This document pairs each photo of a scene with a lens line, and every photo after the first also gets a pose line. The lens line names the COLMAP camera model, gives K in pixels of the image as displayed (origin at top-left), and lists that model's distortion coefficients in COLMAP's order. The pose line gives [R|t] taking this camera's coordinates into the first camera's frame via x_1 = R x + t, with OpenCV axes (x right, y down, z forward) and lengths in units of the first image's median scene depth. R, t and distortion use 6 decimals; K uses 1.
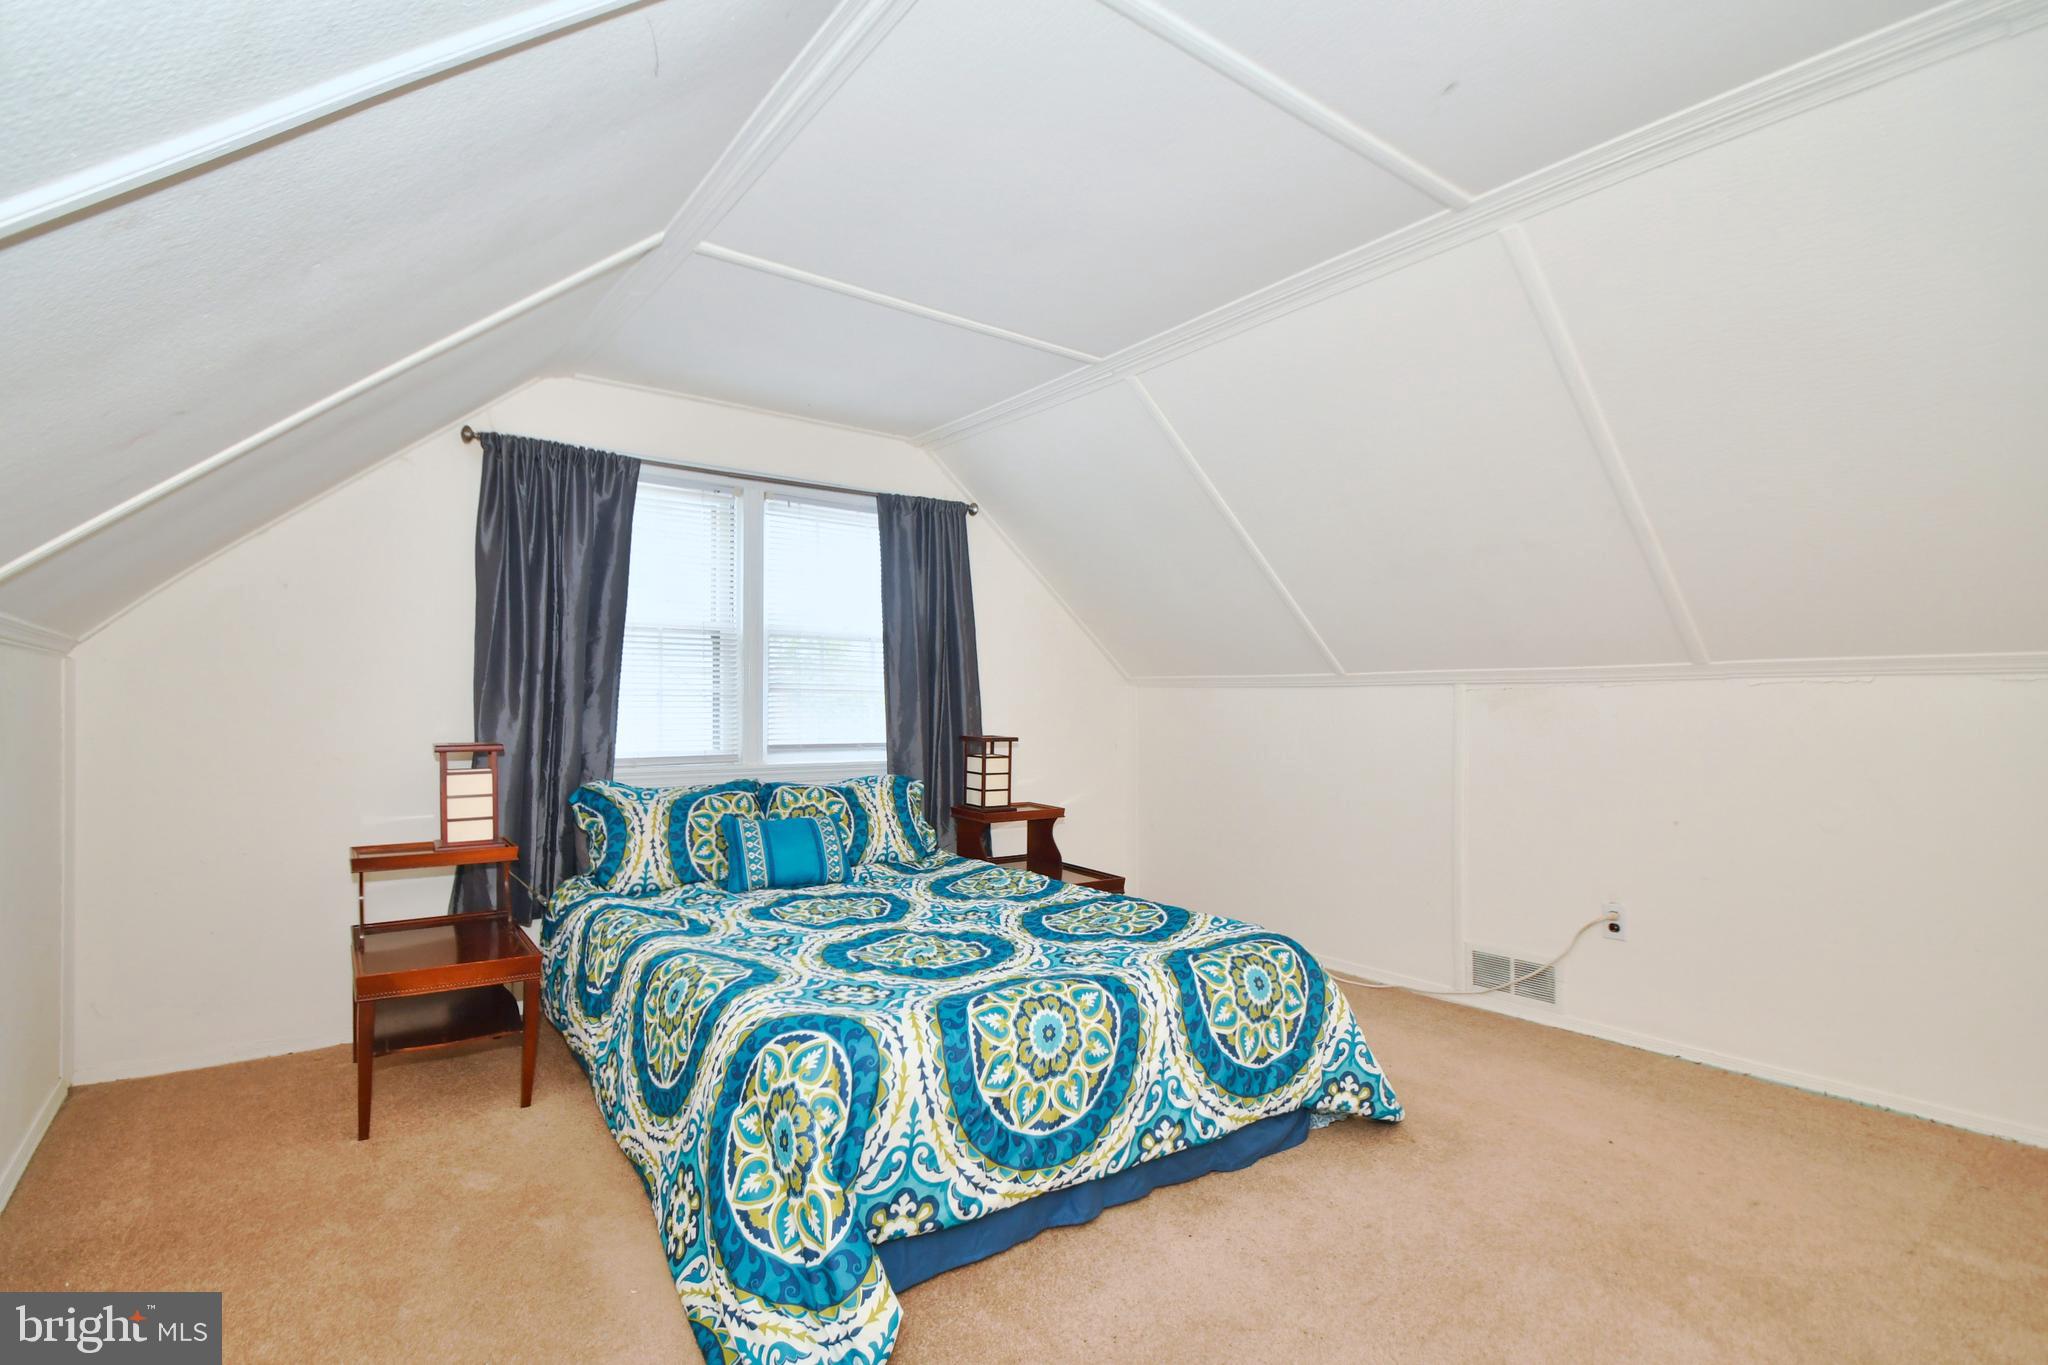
lens RADIAL K [[986.1, 0, 1021.0], [0, 986.1, 700.9], [0, 0, 1]] dist [-0.001607, -0.000103]
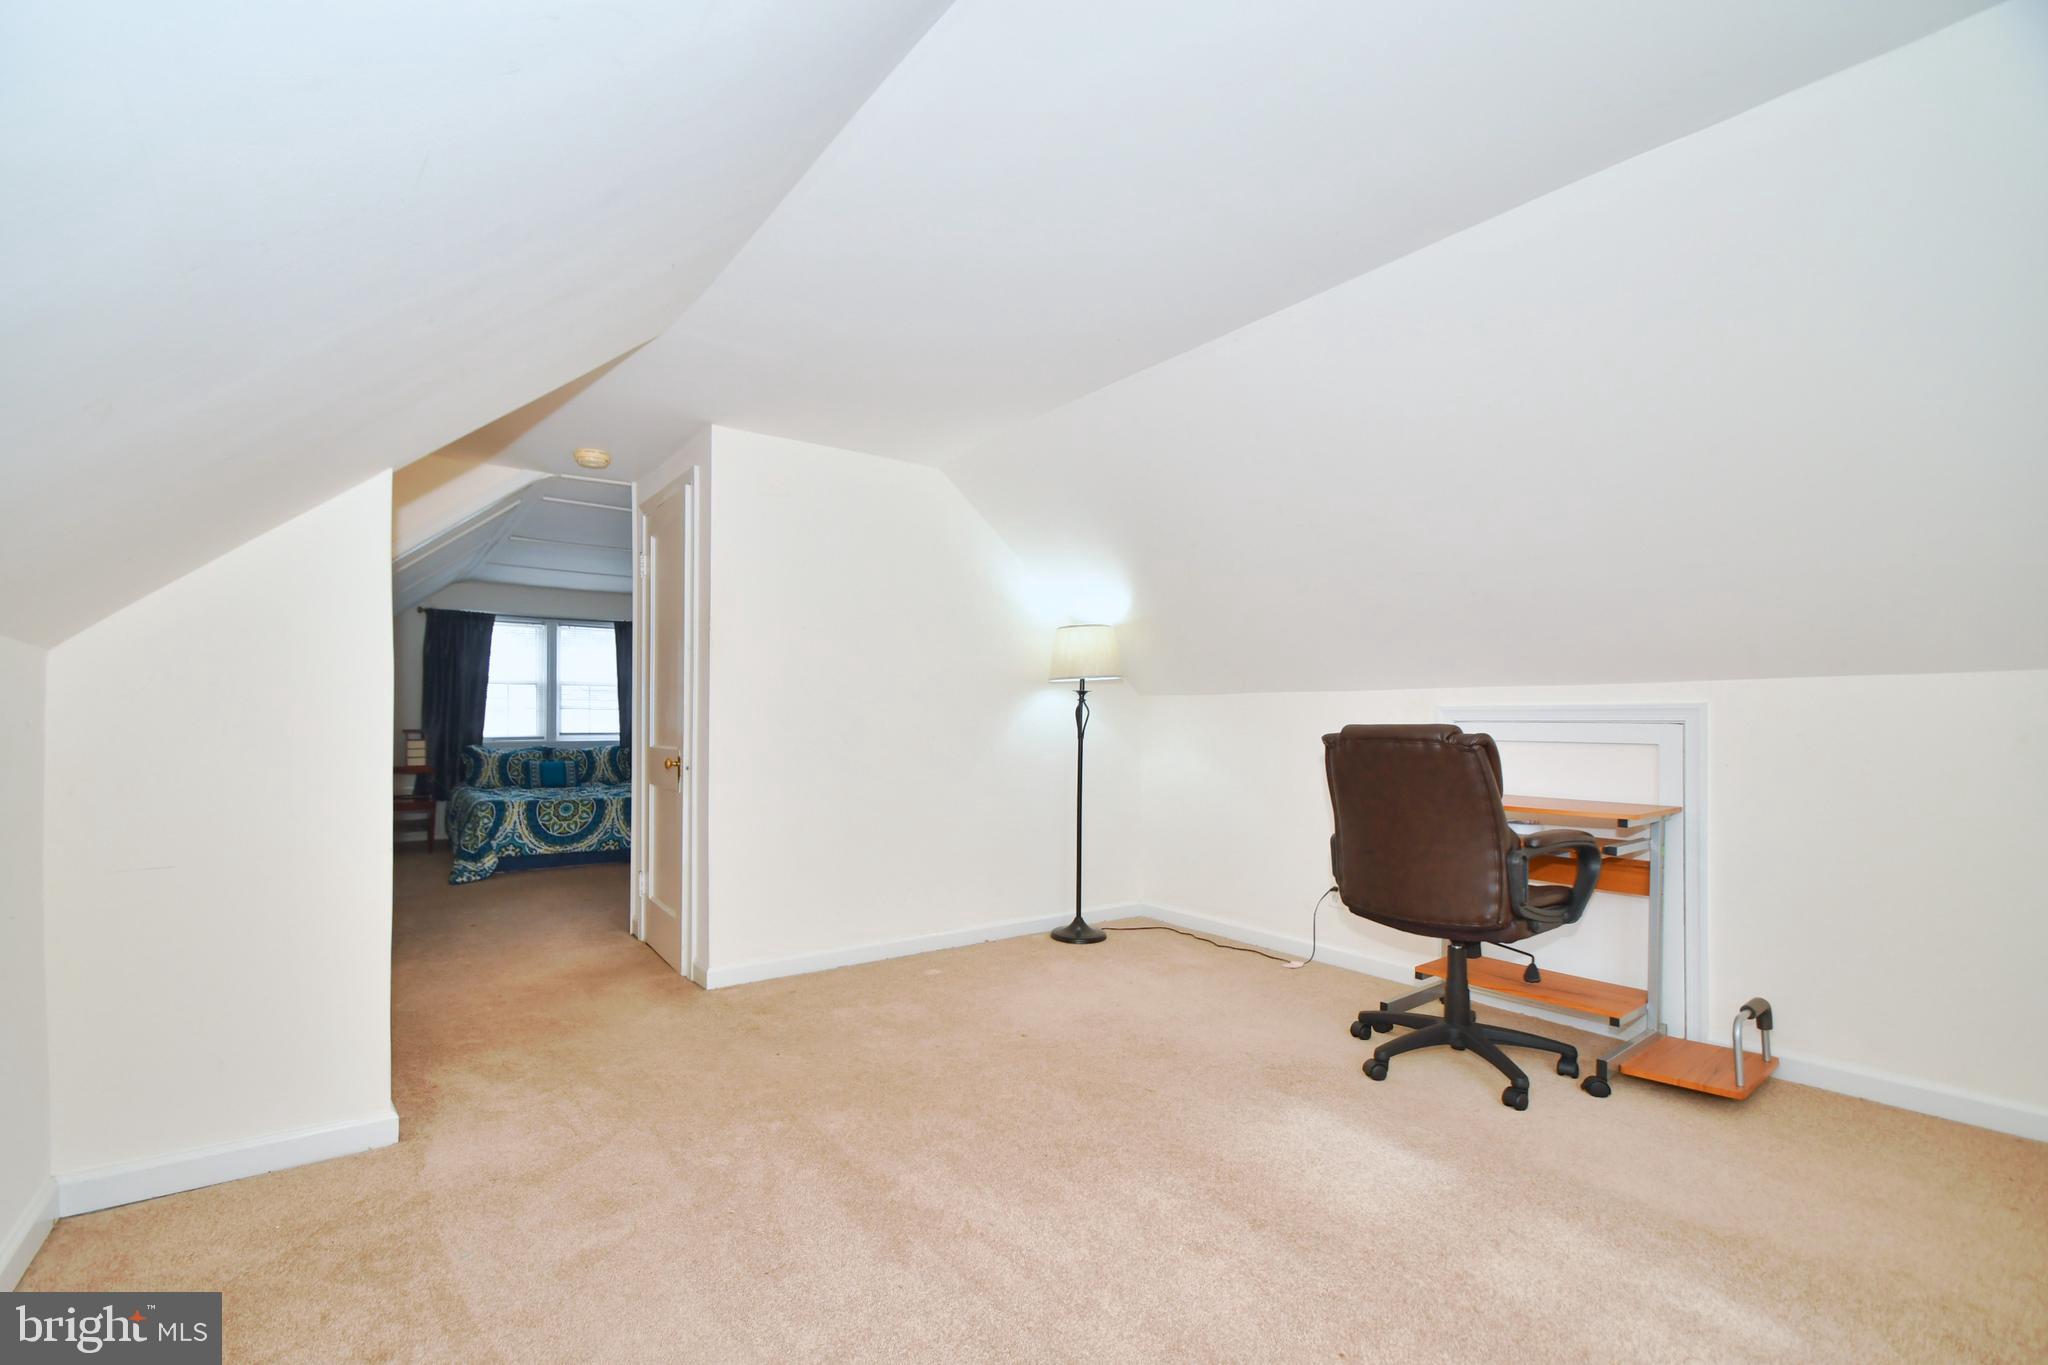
lens RADIAL K [[900.2, 0, 1006.2], [0, 900.2, 714.9], [0, 0, 1]] dist [0.022141, -0.017204]
pose [[0.999849, -0.000226, -0.017390, 1.009037], [0.000301, 0.999991, 0.004278, -0.007020], [0.017389, -0.004283, 0.999840, -1.337751]]
